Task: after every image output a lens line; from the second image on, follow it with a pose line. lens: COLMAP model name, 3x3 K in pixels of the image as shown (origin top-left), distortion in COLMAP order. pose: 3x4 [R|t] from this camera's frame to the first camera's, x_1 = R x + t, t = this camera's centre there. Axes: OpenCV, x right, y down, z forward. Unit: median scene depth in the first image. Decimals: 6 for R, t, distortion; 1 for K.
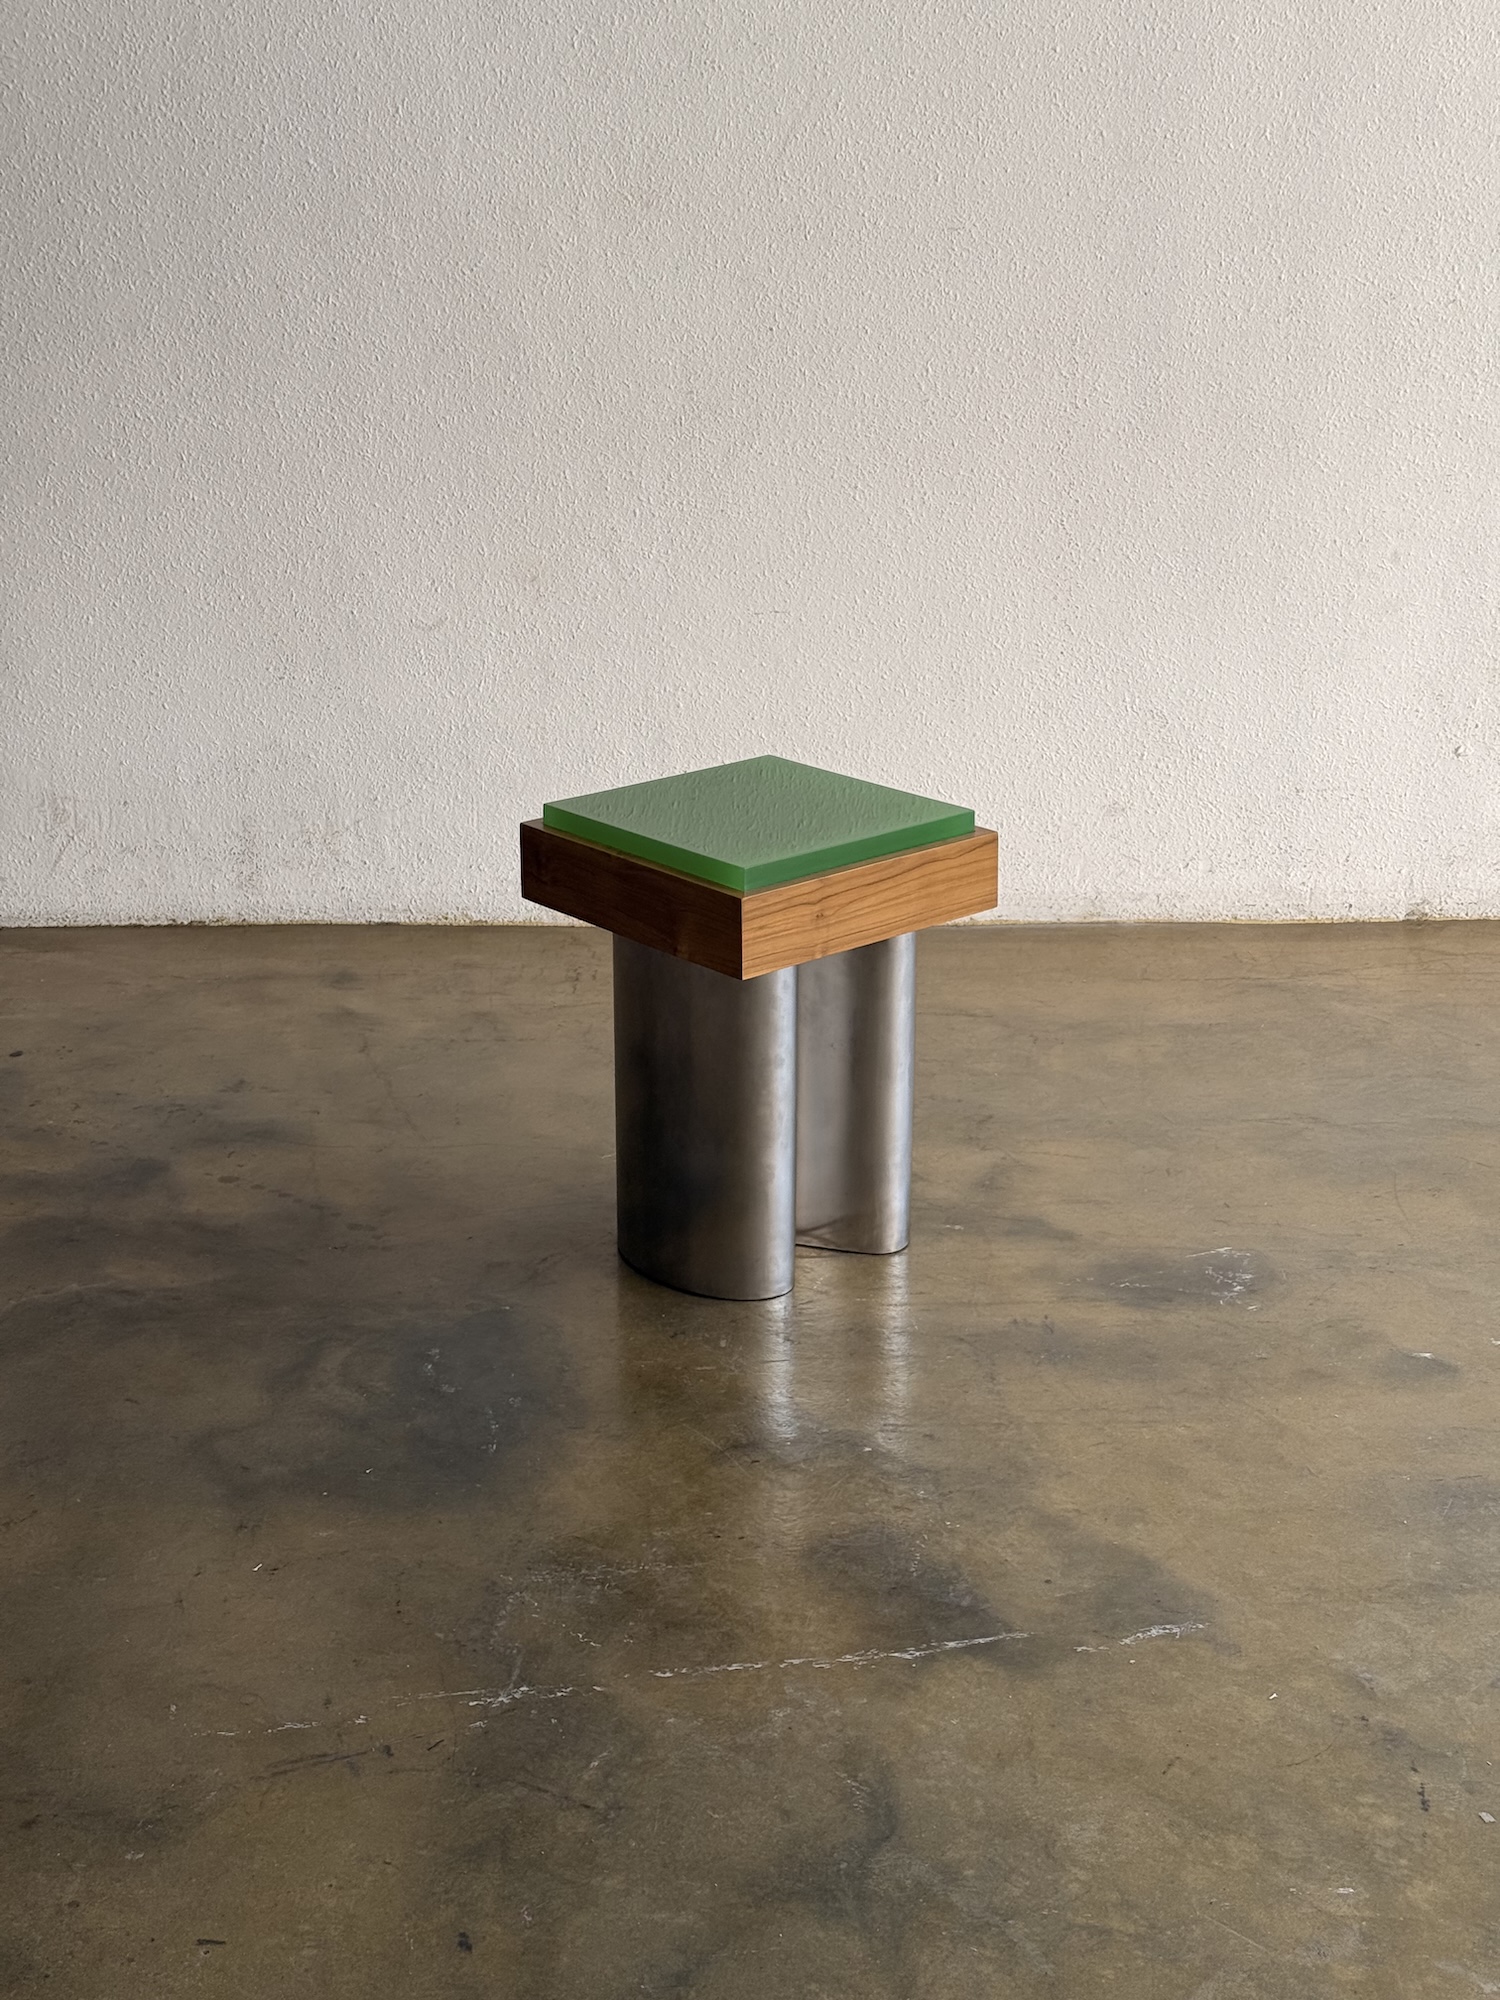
lens RADIAL K [[2792.6, 0, 754.3], [0, 2792.6, 987.6], [0, 0, 1]] dist [0.072405, 0.000000]
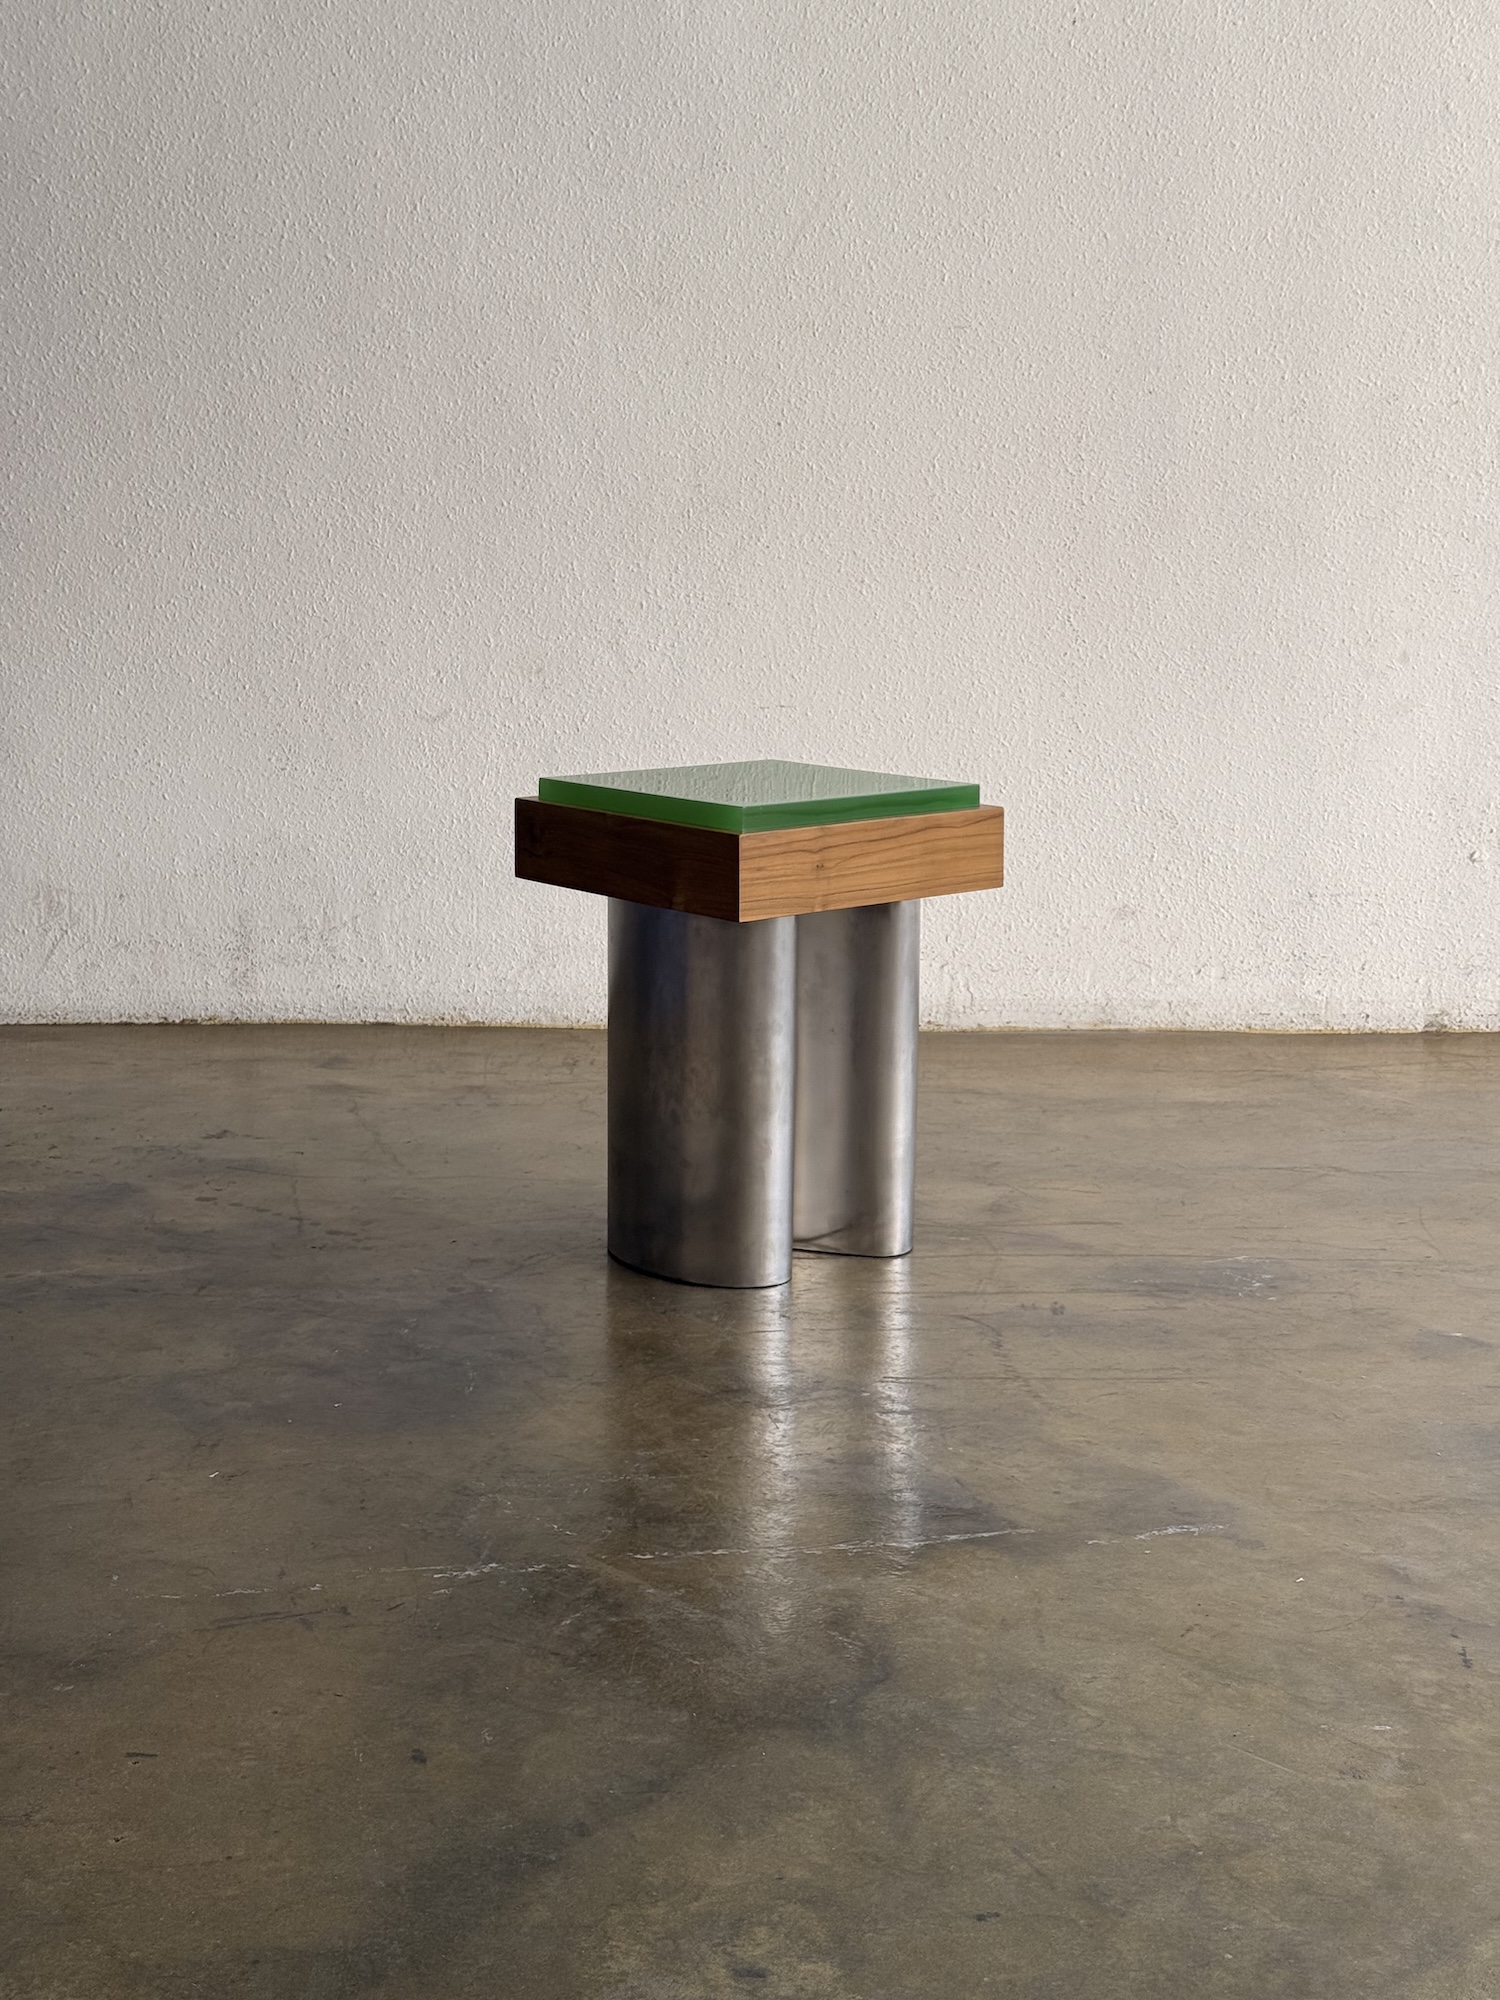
lens RADIAL K [[2792.6, 0, 744.6], [0, 2792.6, 998.5], [0, 0, 1]] dist [0.072405, 0.000000]
pose [[0.999911, 0.009921, -0.008958, 0.005268], [-0.011111, 0.989444, -0.144487, 0.133068], [0.007430, 0.144574, 0.989466, 0.036716]]
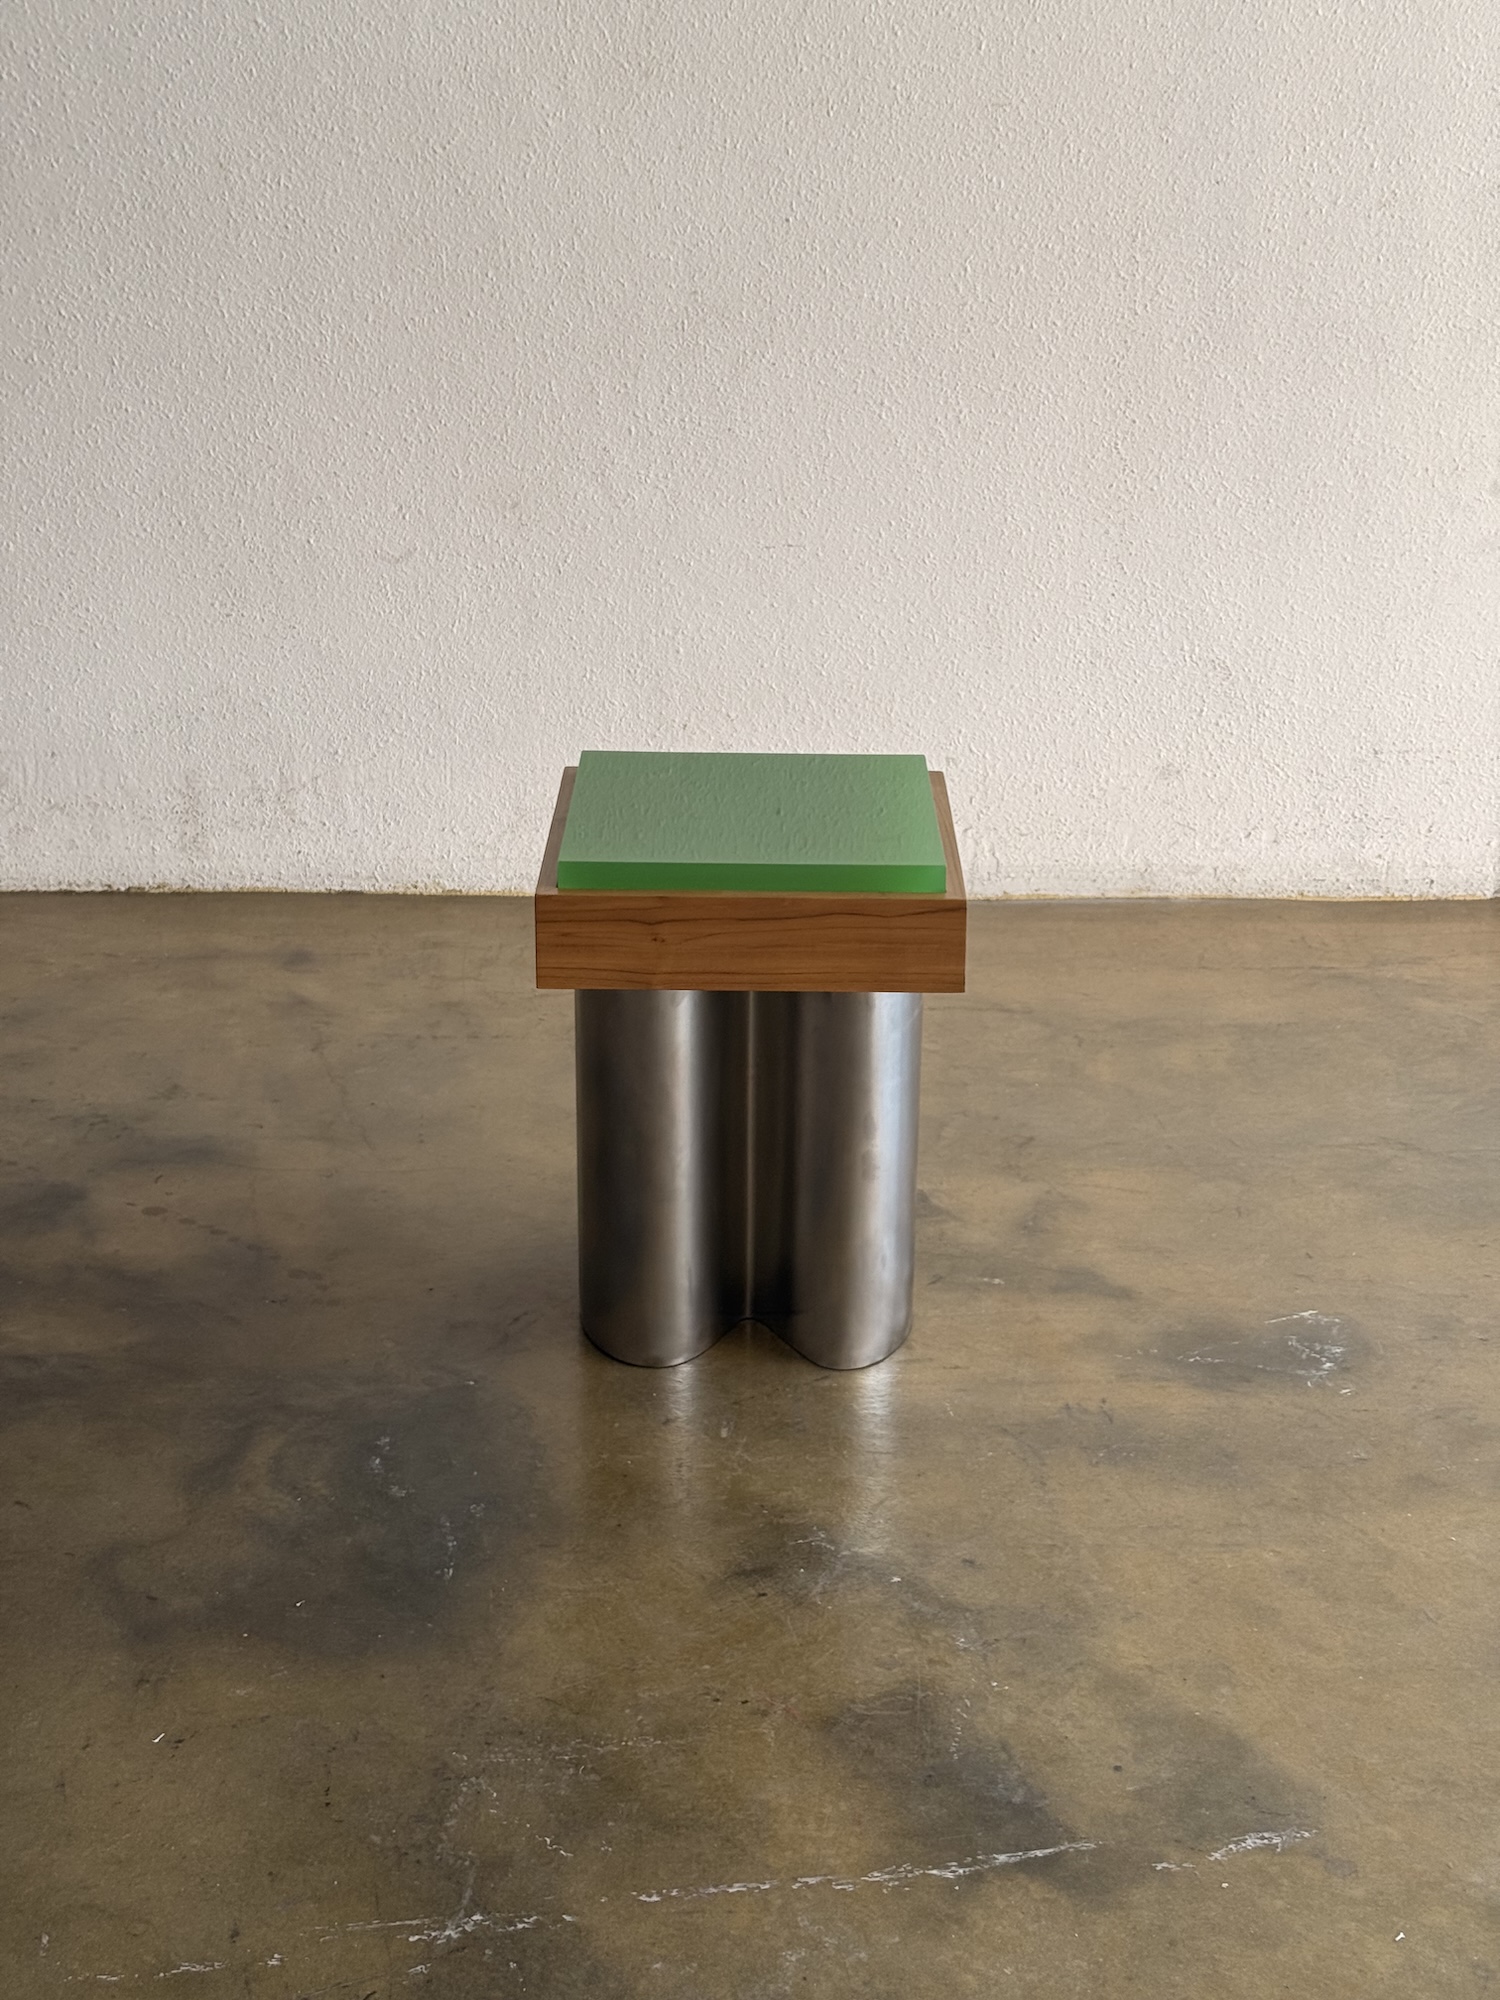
lens RADIAL K [[2792.6, 0, 753.4], [0, 2792.6, 1002.7], [0, 0, 1]] dist [0.072405, 0.000000]
pose [[0.999961, 0.008876, 0.000464, -0.003249], [-0.008887, 0.998975, 0.044383, -0.034813], [-0.000069, -0.044385, 0.999014, 0.133242]]
